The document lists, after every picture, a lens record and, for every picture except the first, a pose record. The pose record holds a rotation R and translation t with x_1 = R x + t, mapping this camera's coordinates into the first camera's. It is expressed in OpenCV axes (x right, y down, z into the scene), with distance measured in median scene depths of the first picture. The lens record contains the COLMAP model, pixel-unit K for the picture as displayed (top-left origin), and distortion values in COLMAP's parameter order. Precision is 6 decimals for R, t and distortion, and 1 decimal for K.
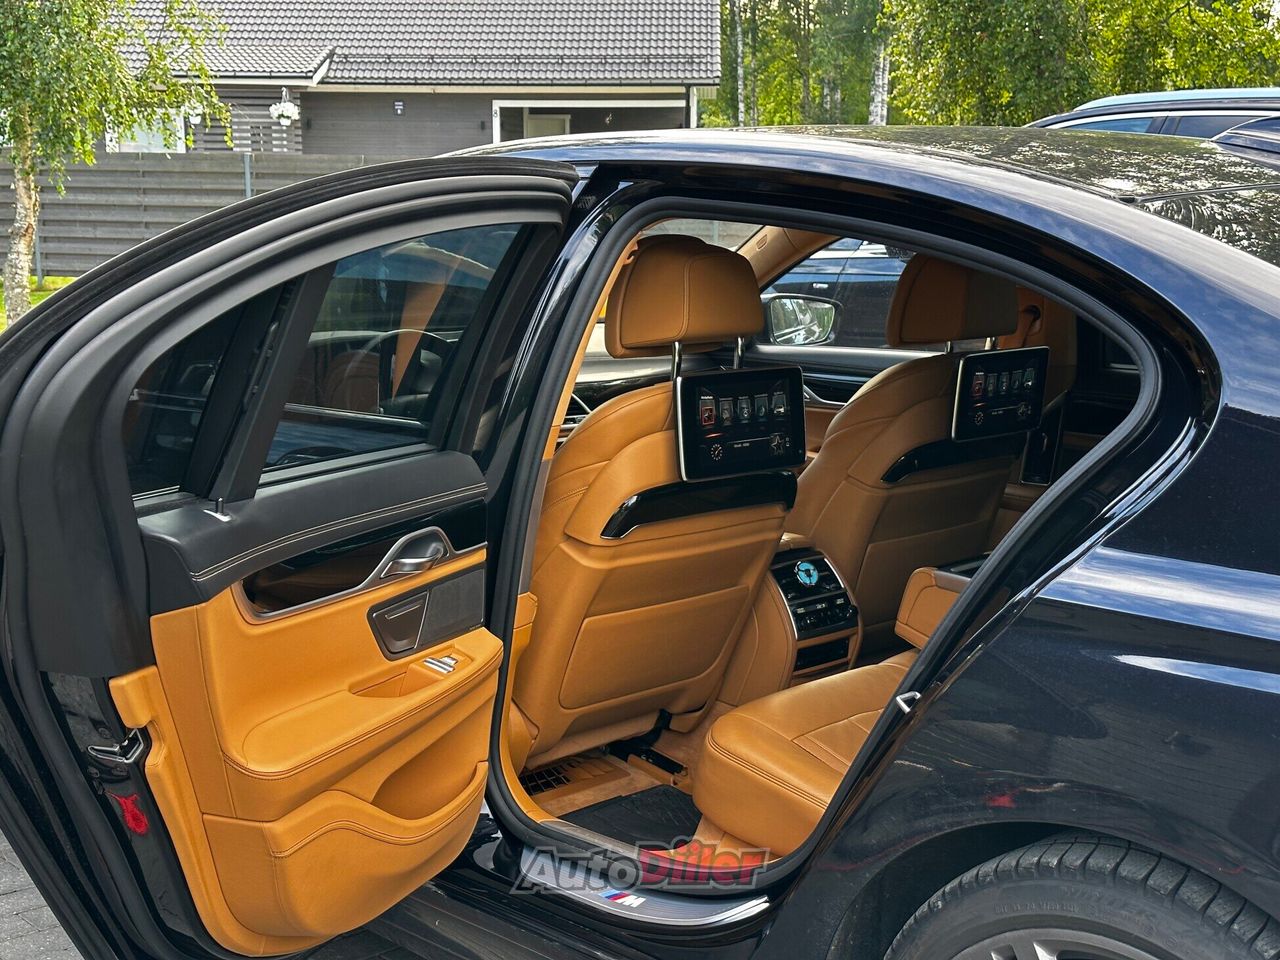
lens RADIAL K [[1823.8, 0, 642.4], [0, 1823.8, 477.2], [0, 0, 1]] dist [0.072204, 0.000000]
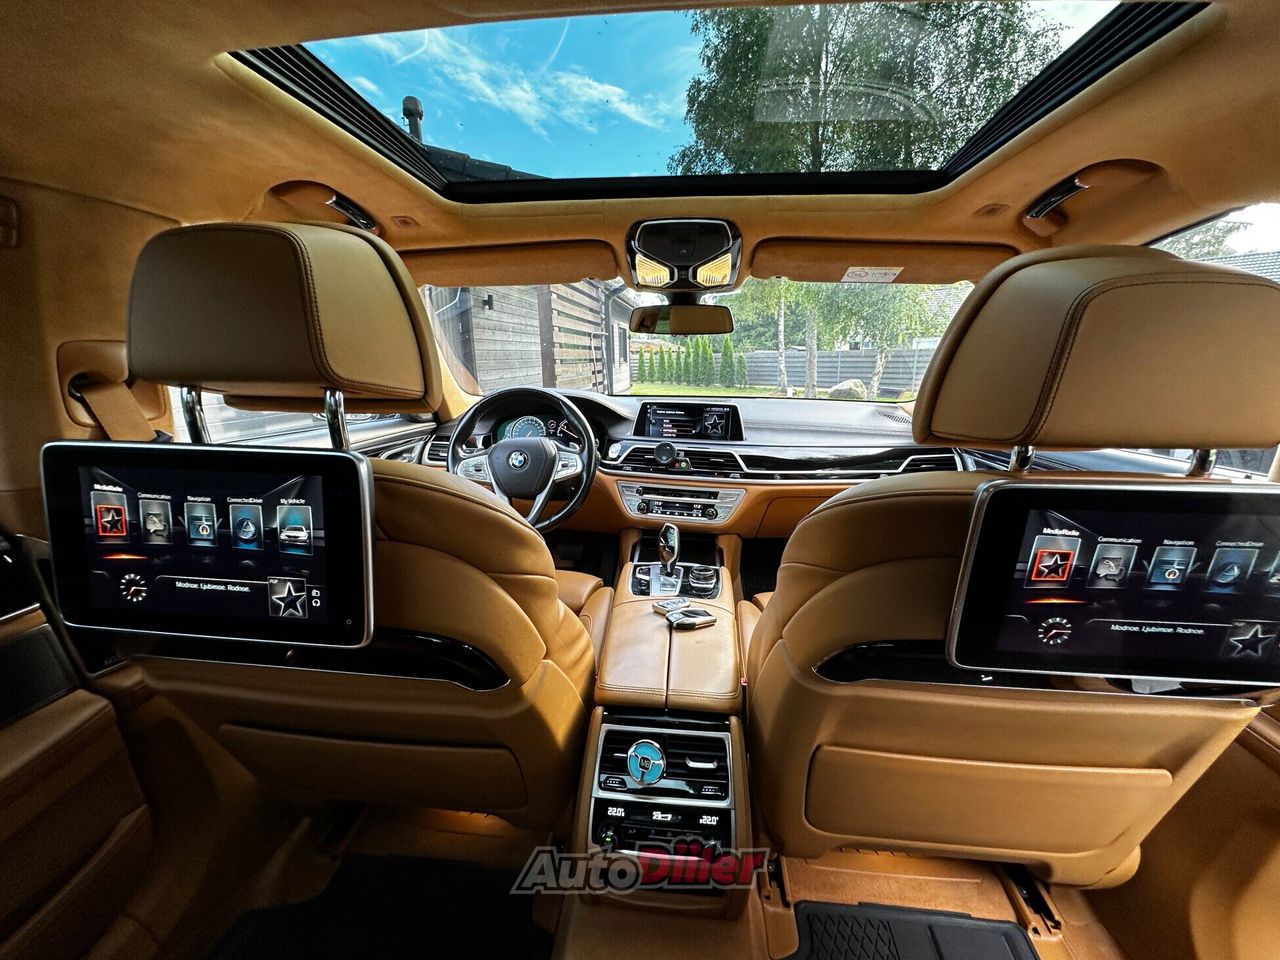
lens RADIAL K [[512.5, 0, 637.9], [0, 512.5, 472.6], [0, 0, 1]] dist [-0.006010, 0.001317]
pose [[0.629548, 0.156763, -0.760983, 0.195012], [-0.122806, 0.987199, 0.101769, -0.064513], [0.767195, 0.029384, 0.640740, 0.793213]]
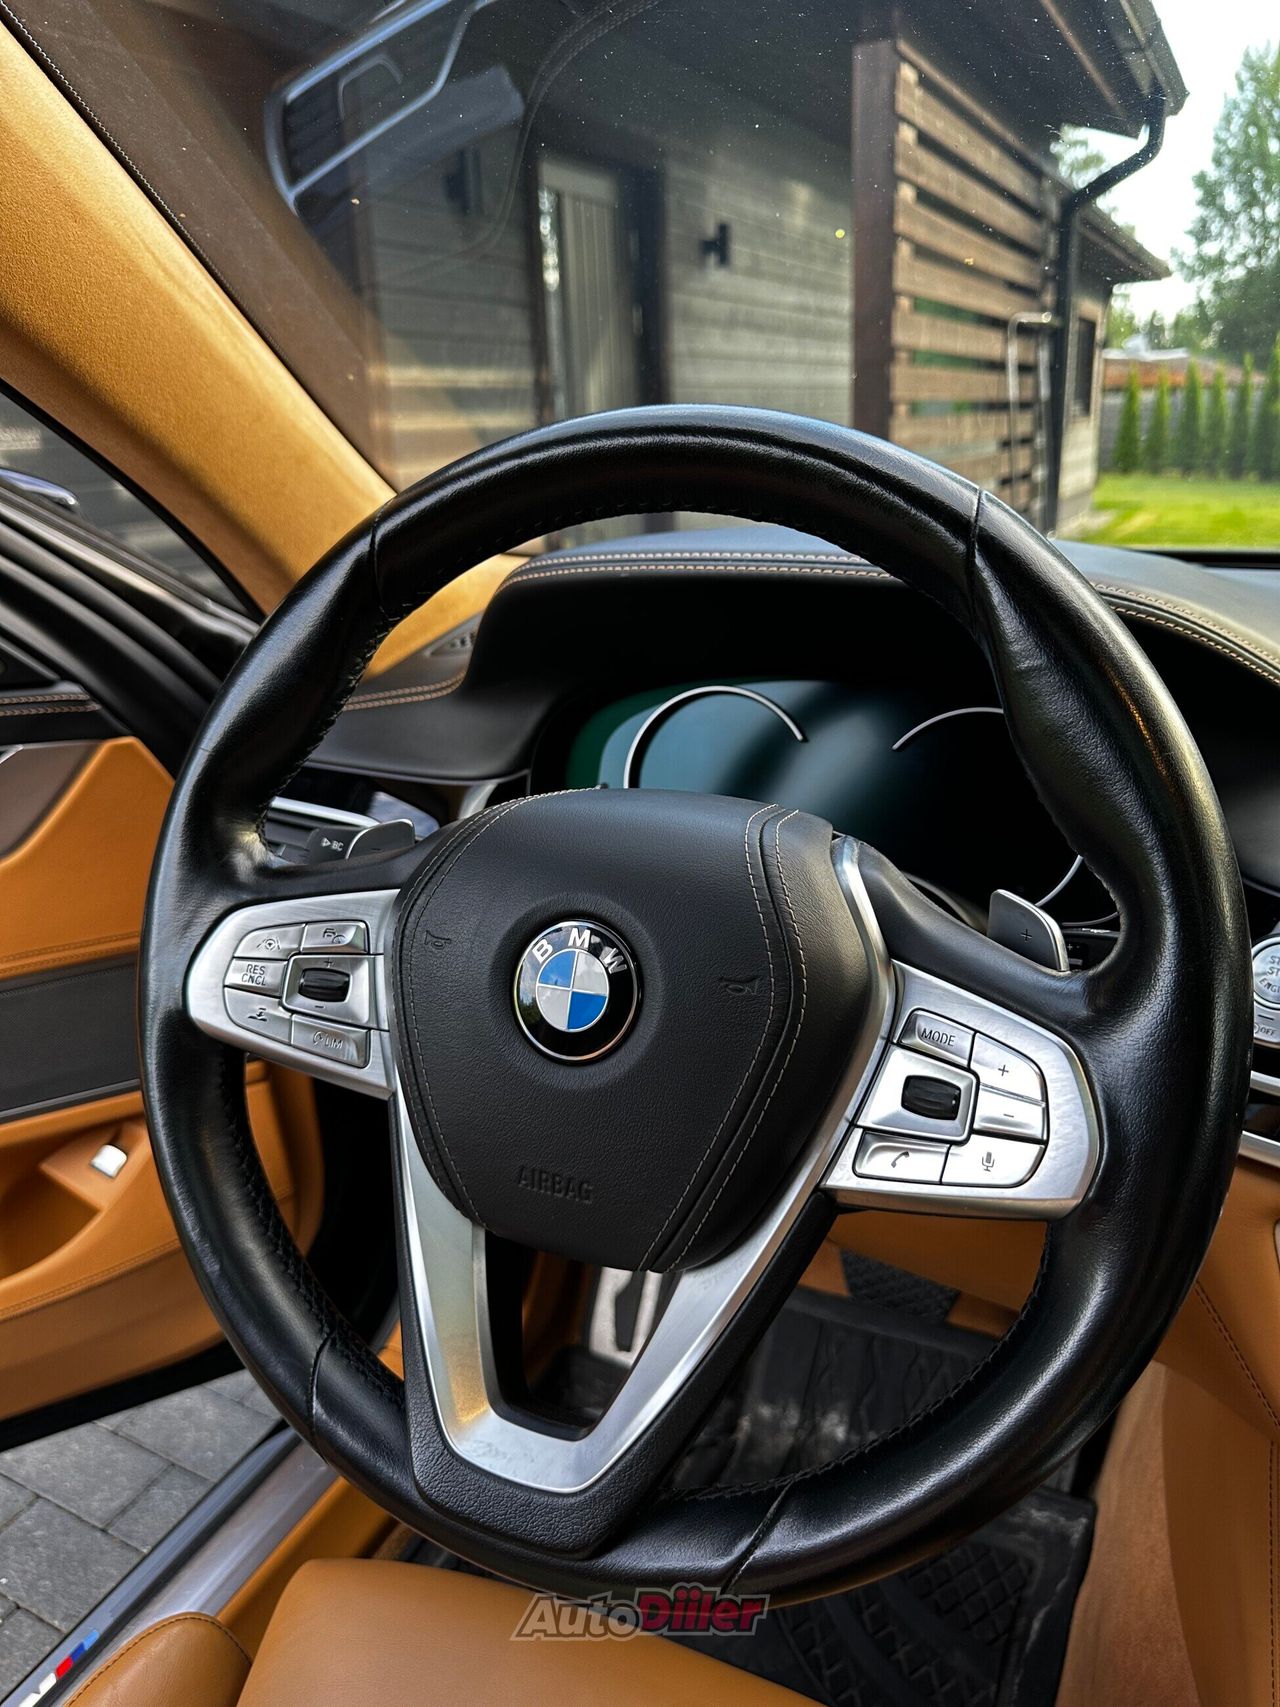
lens RADIAL K [[1231.0, 0, 648.8], [0, 1231.0, 839.2], [0, 0, 1]] dist [0.019372, -0.035707]
pose [[0.335100, 0.287939, -0.897106, -0.024274], [-0.137680, 0.956901, 0.255703, -0.078349], [0.932069, 0.037828, 0.360301, 0.916177]]
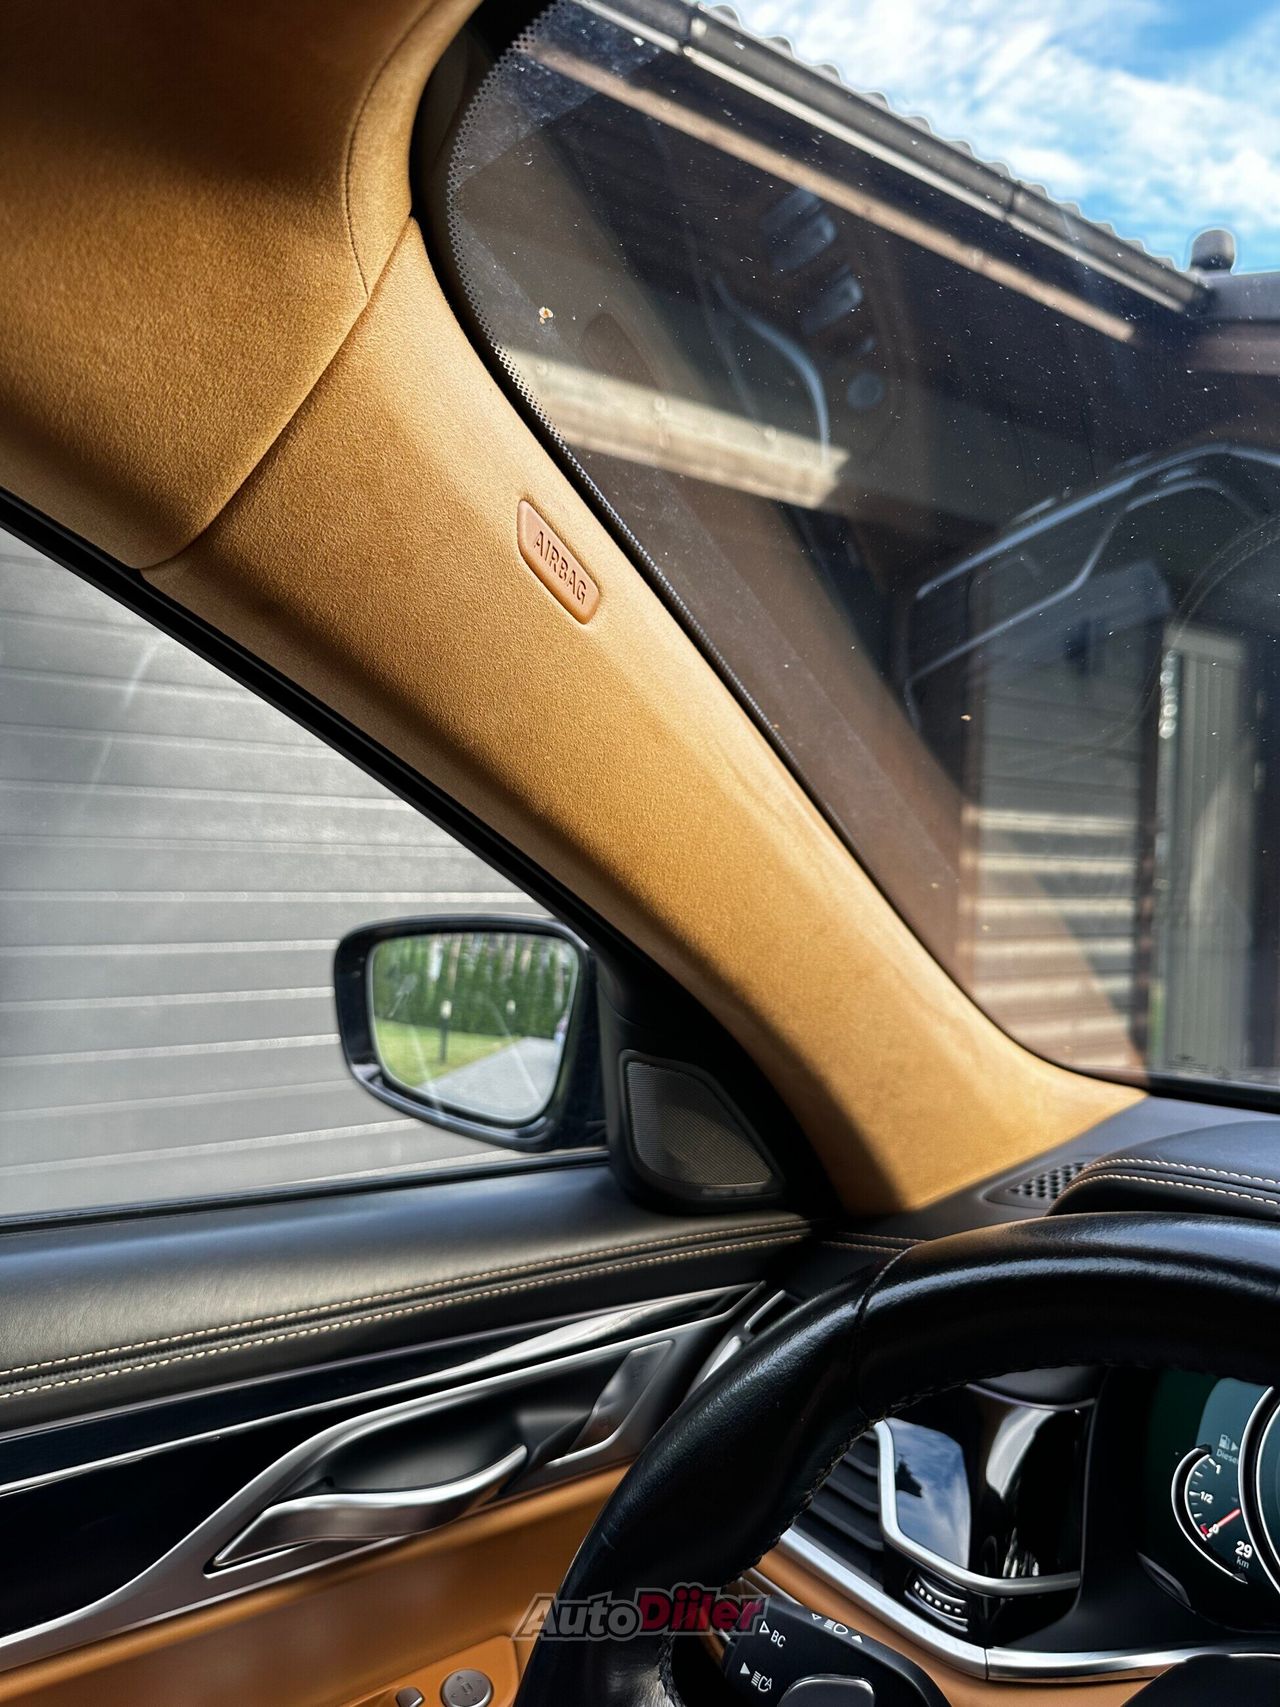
lens RADIAL K [[1231.0, 0, 643.9], [0, 1231.0, 859.4], [0, 0, 1]] dist [0.019372, -0.035707]
pose [[-0.121972, 0.004613, -0.992523, -0.064105], [-0.218423, 0.975350, 0.031376, -0.093201], [0.968201, 0.220617, -0.117958, 0.920429]]
